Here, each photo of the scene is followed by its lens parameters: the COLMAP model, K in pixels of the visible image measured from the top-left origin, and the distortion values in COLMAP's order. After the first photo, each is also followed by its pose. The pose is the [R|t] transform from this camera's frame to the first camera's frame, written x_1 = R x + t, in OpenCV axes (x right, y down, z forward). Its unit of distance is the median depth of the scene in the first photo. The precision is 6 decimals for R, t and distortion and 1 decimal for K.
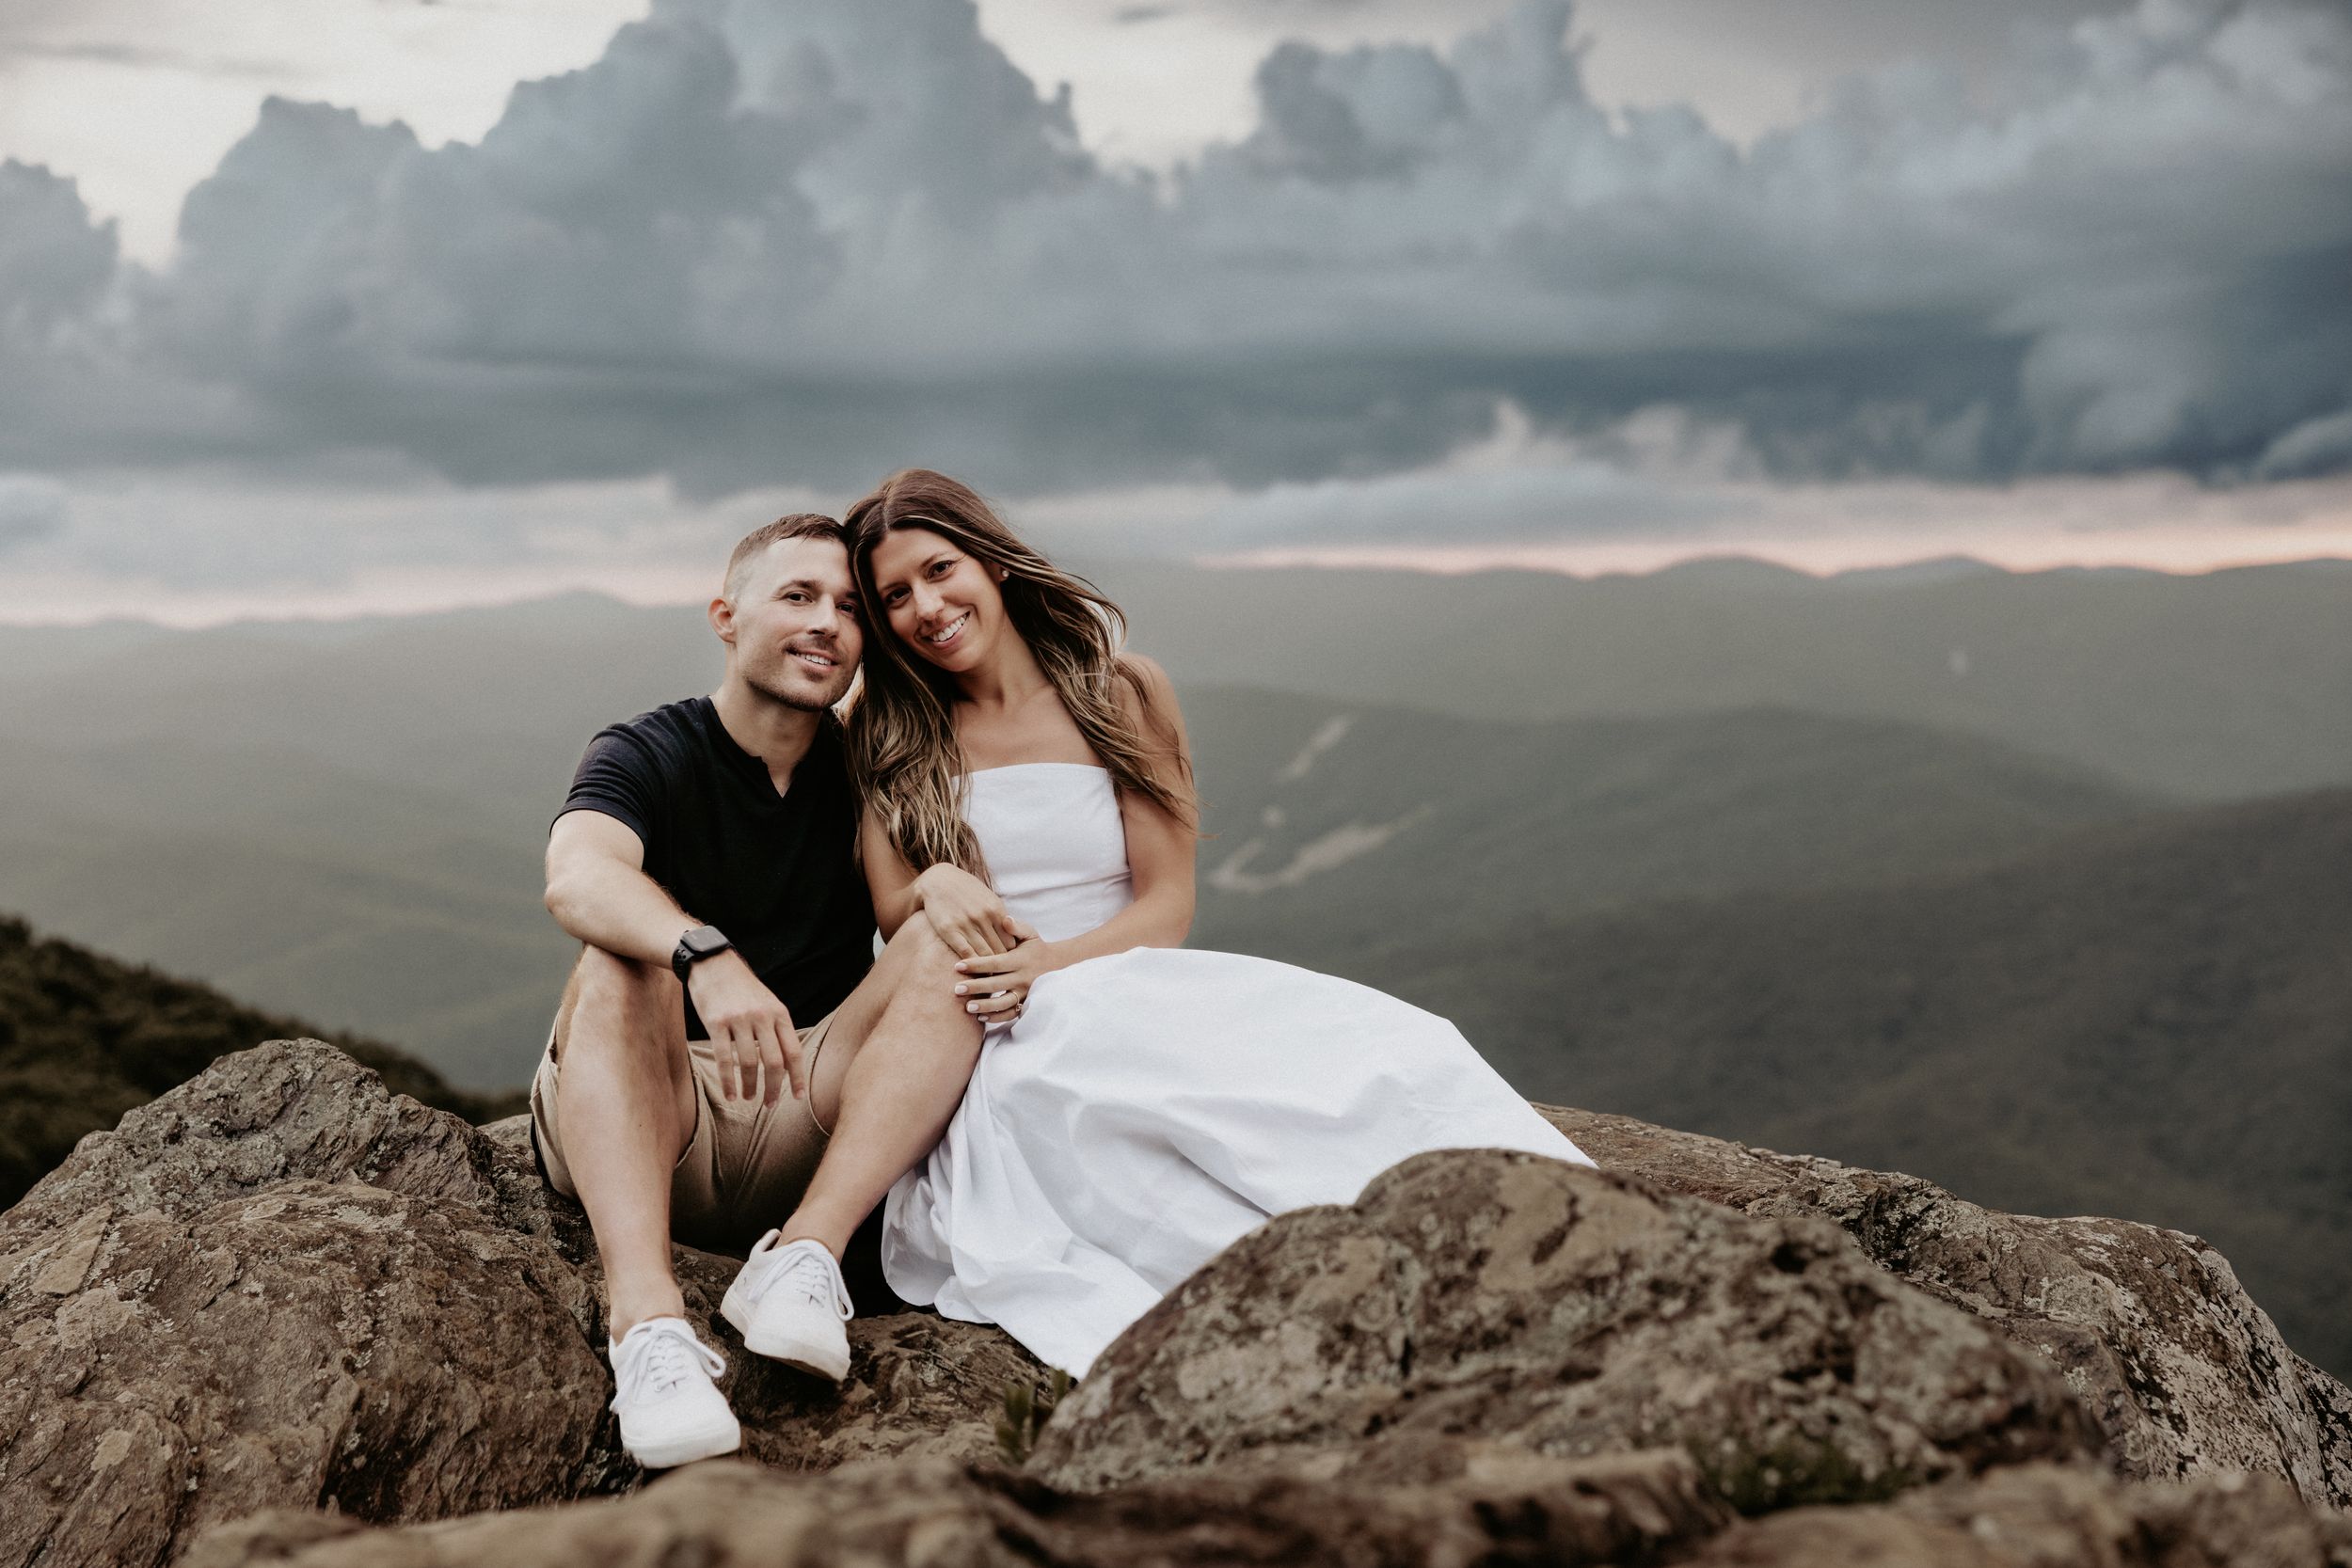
lens RADIAL K [[3493.1, 0, 1176.5], [0, 3493.1, 845.1], [0, 0, 1]] dist [0.007319, 0.031829]
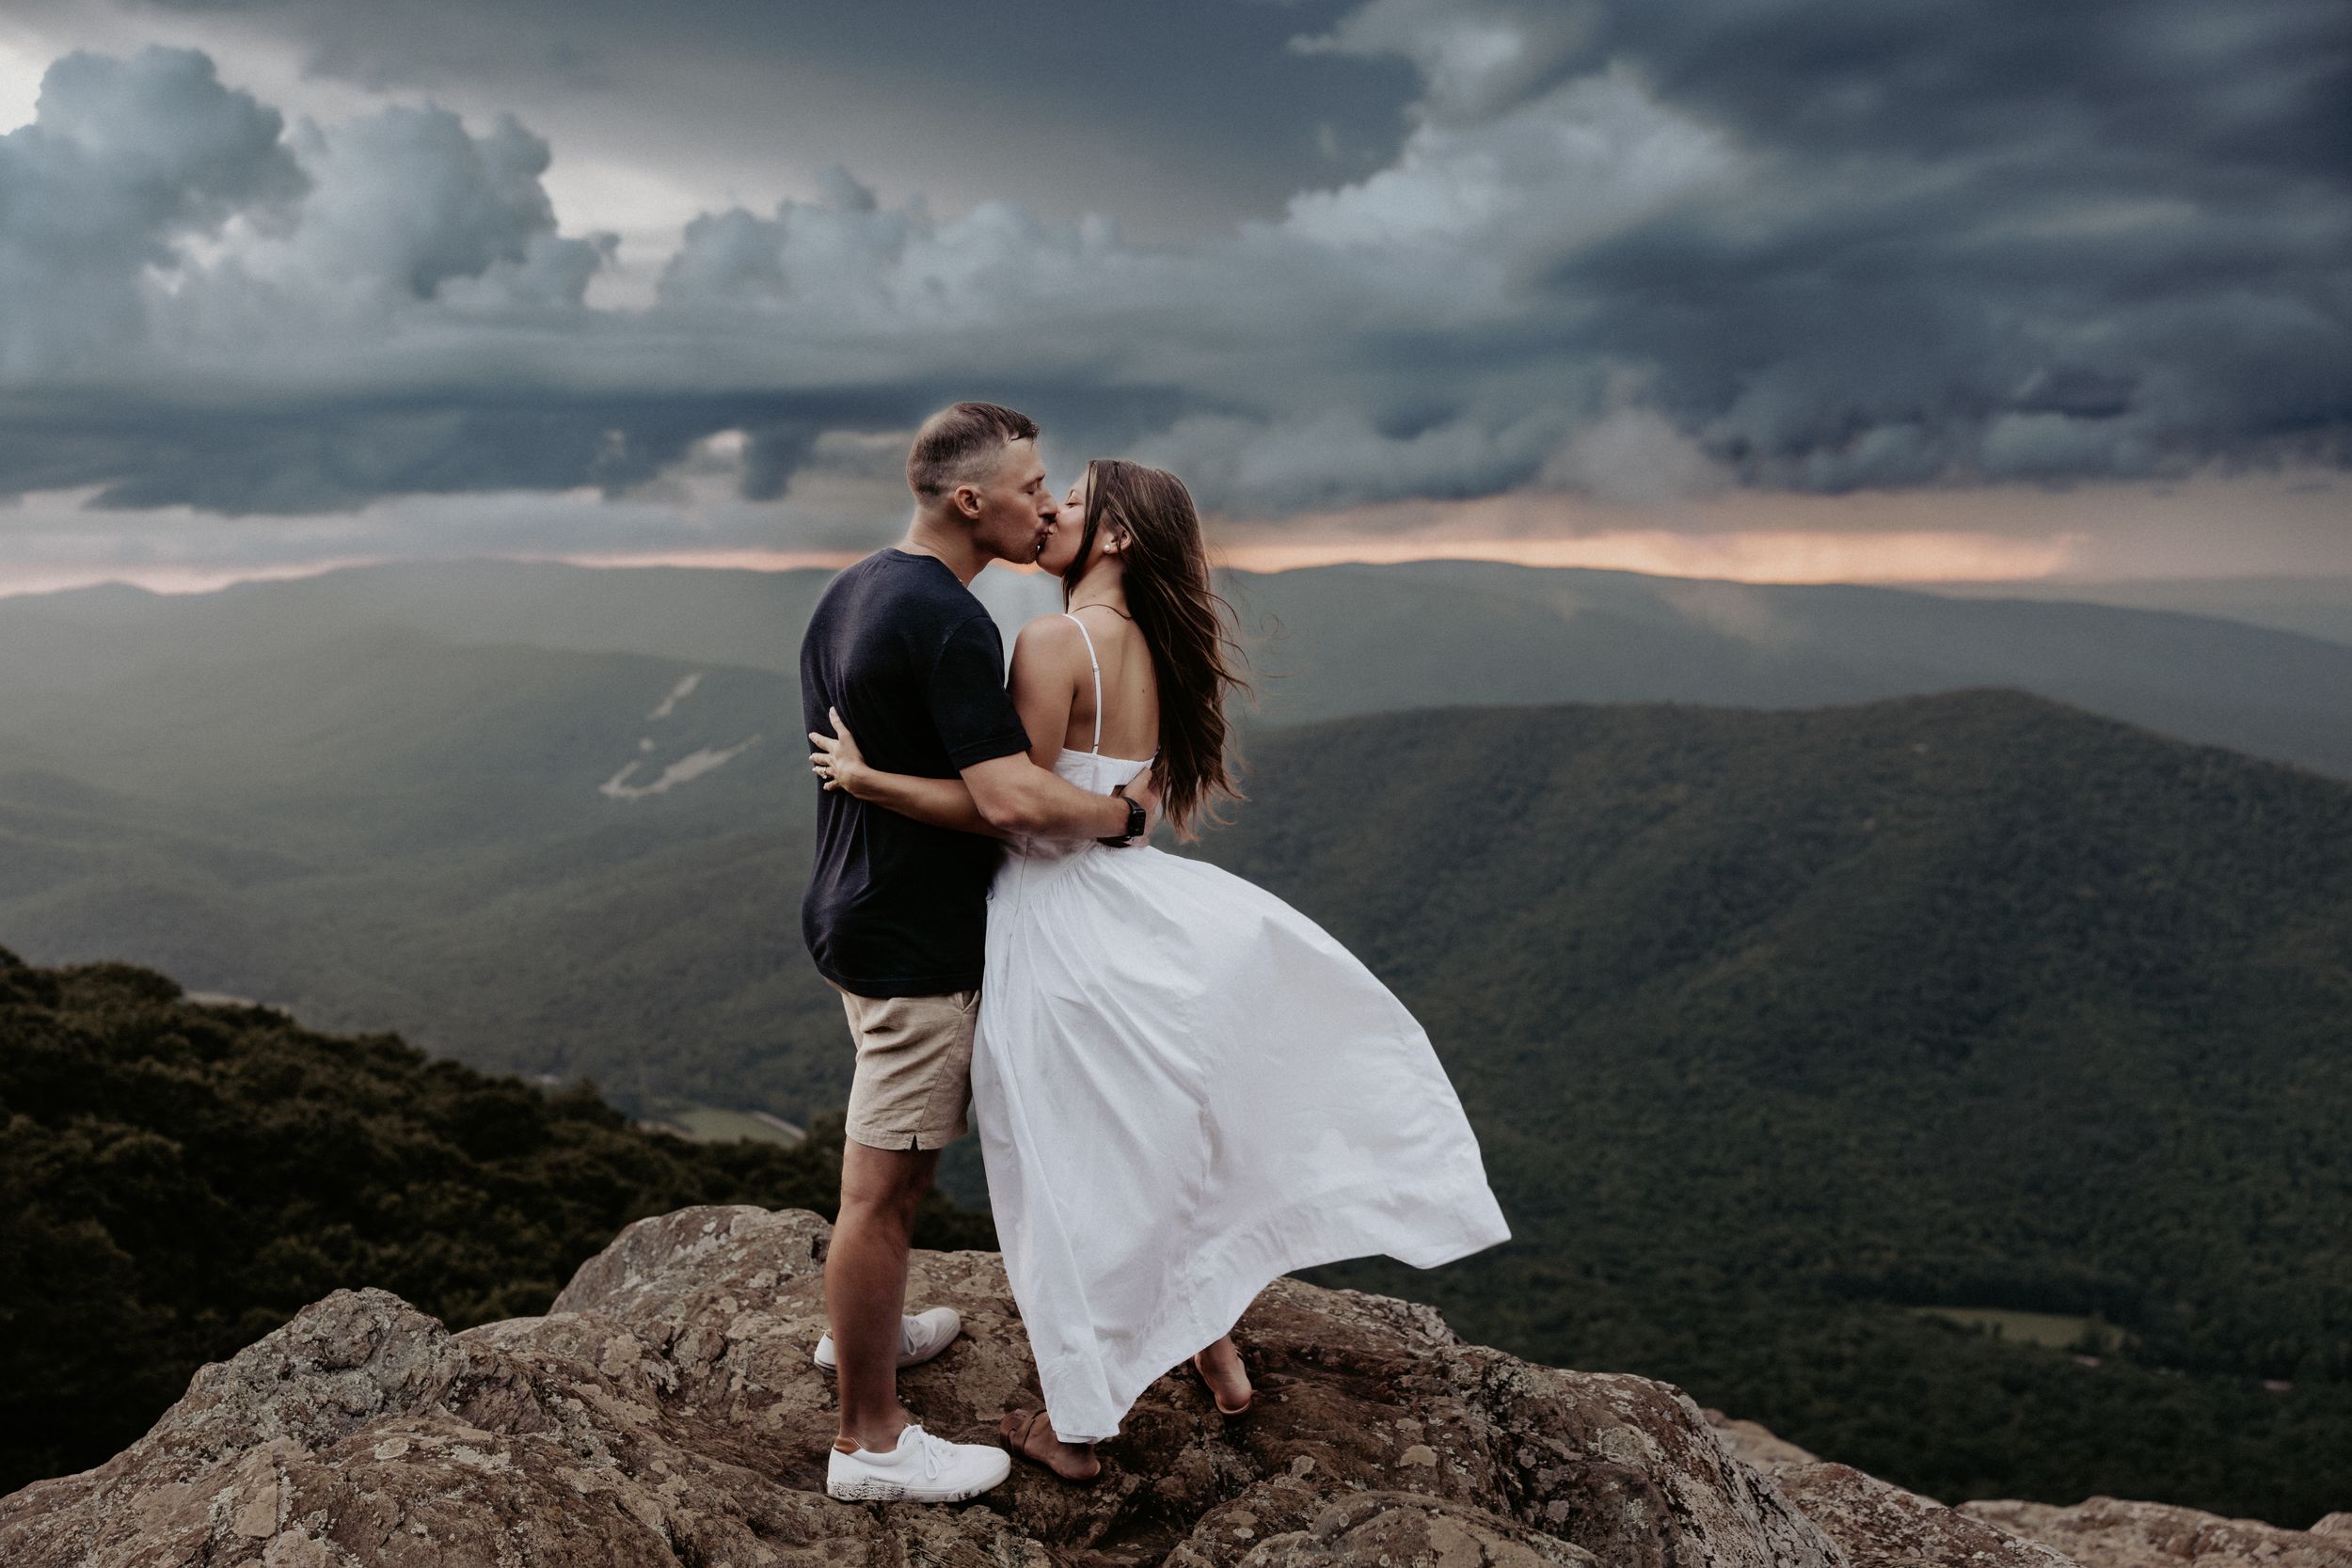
lens RADIAL K [[2418.5, 0, 1176.0], [0, 2418.5, 784.0], [0, 0, 1]] dist [0.005508, 0.002042]
pose [[0.969180, -0.019660, 0.245567, -0.201424], [0.016176, 0.999738, 0.016196, -0.187964], [-0.245821, -0.011724, 0.969244, -0.028689]]
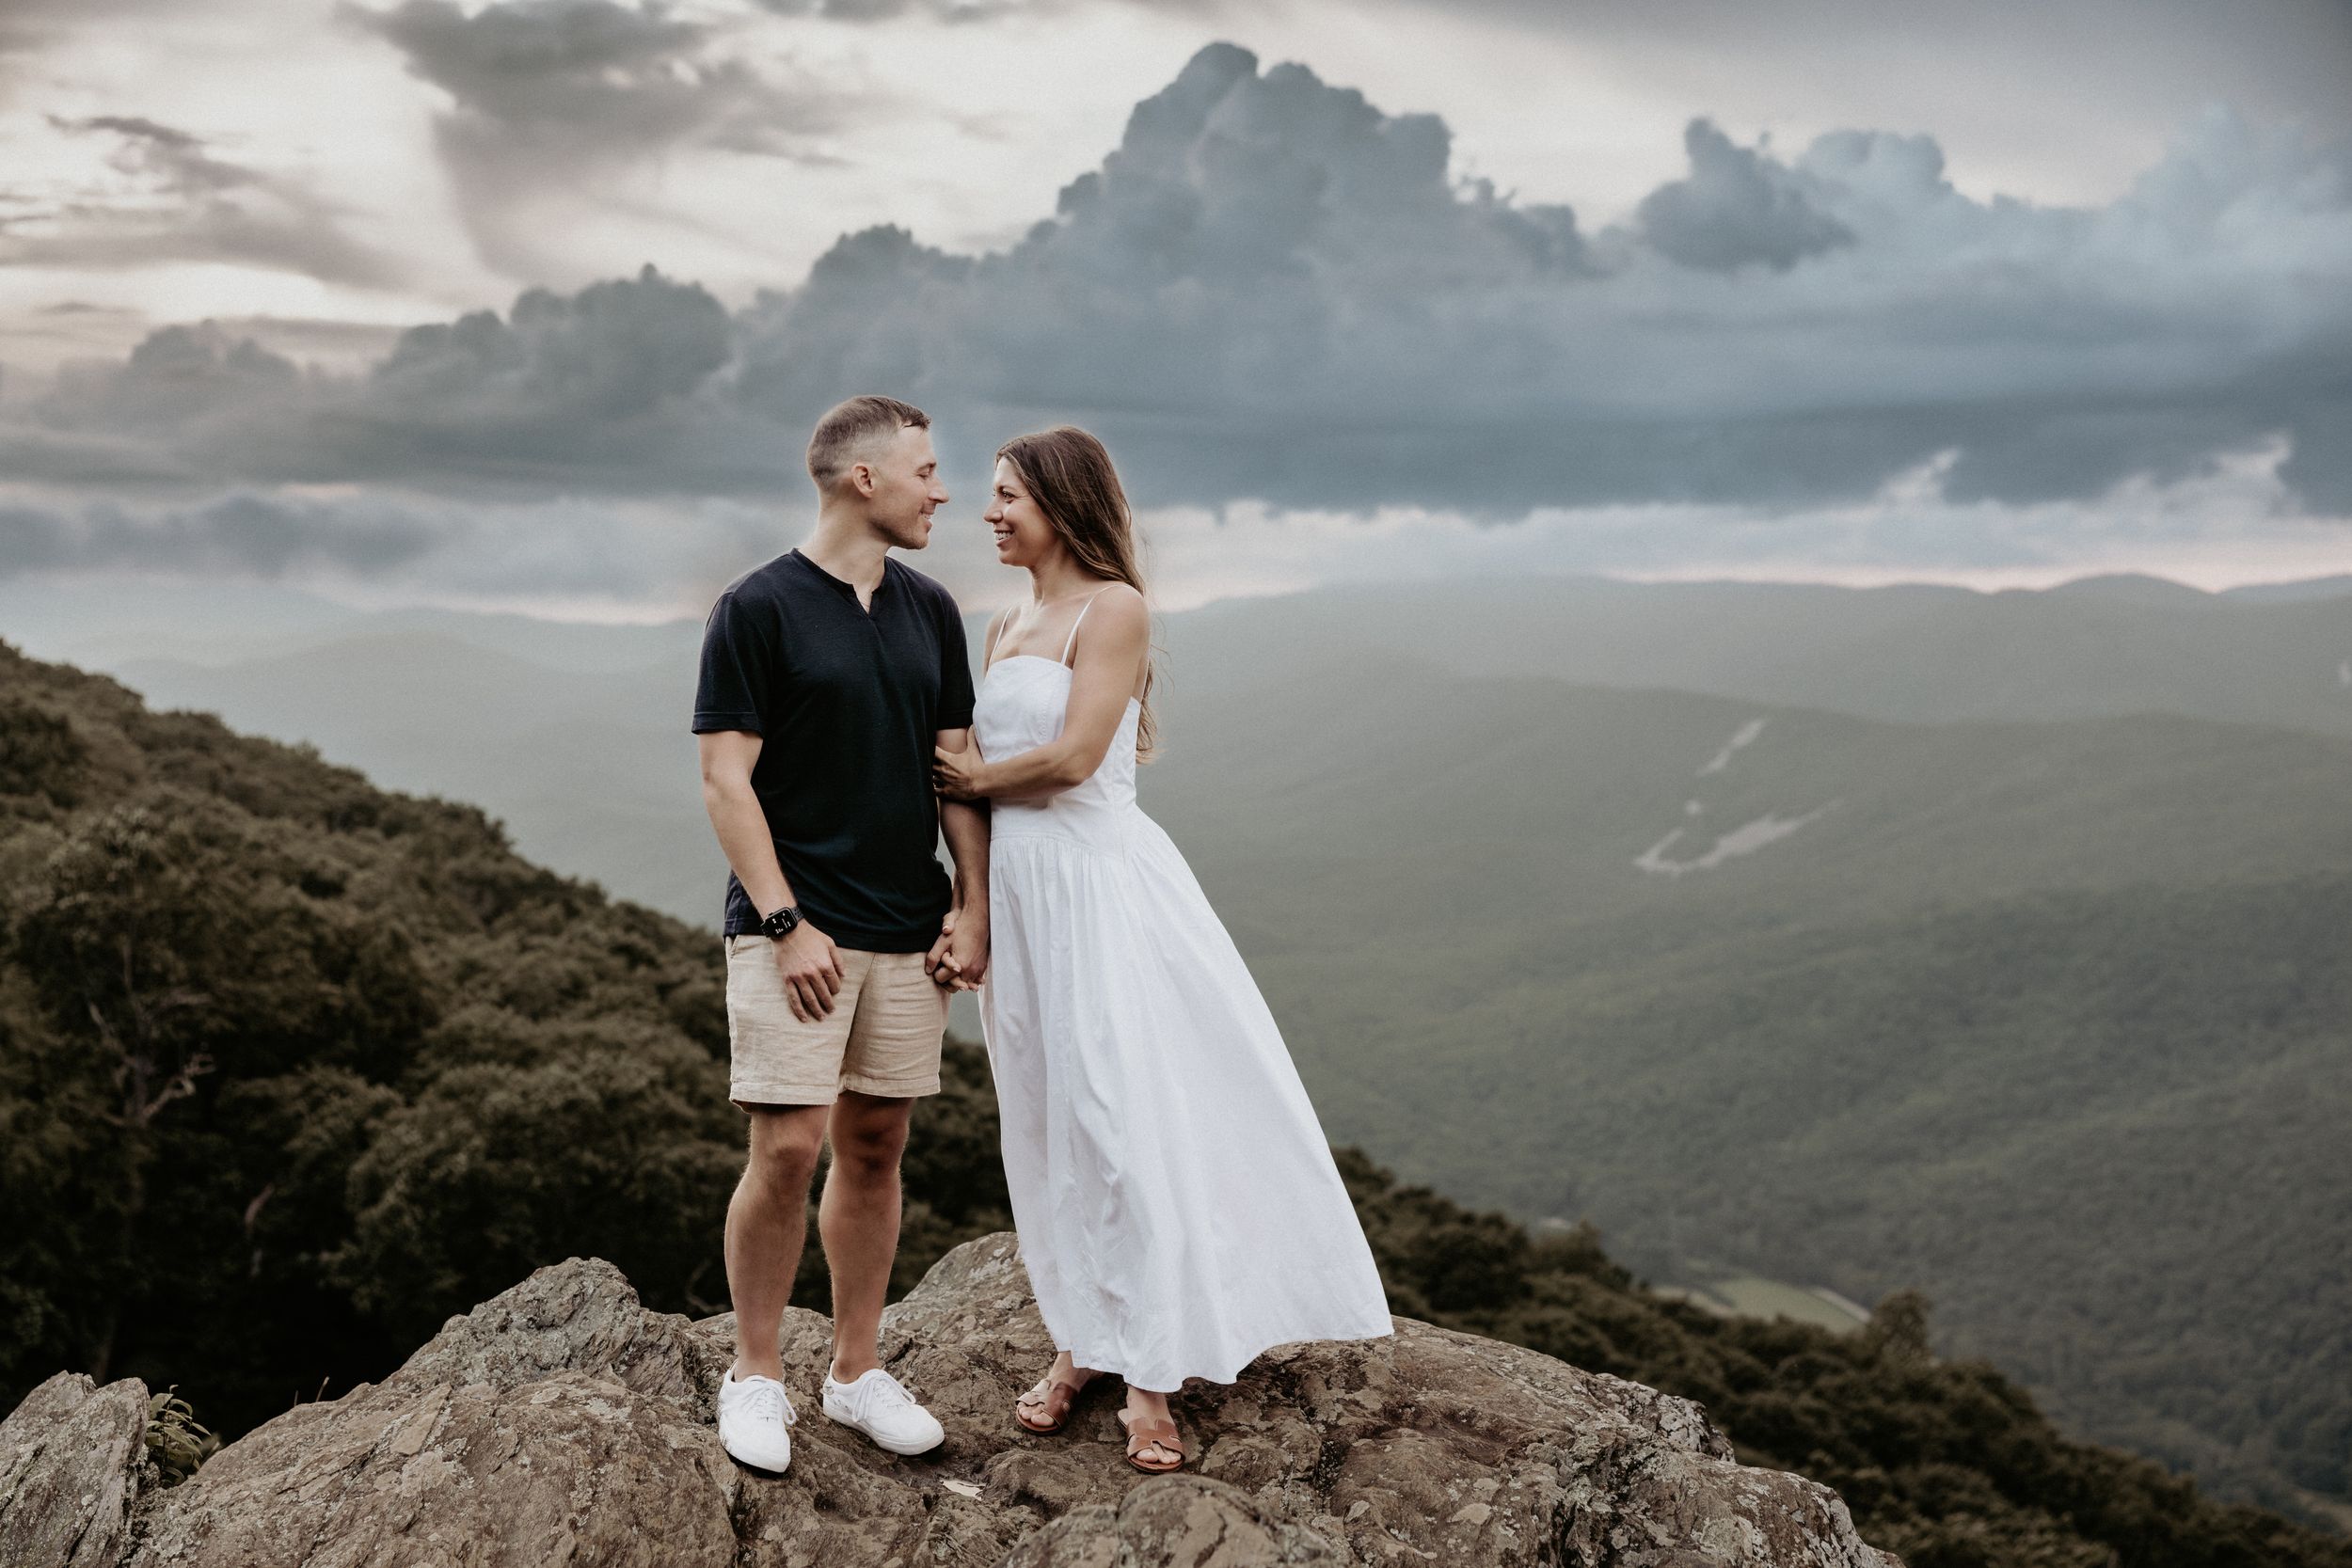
lens RADIAL K [[3135.0, 0, 1167.3], [0, 3135.0, 864.1], [0, 0, 1]] dist [0.021906, 0.046609]
pose [[0.989517, 0.018432, -0.143238, 0.201308], [-0.016231, 0.999732, 0.016521, -0.158558], [0.143504, -0.014023, 0.989550, -0.301745]]
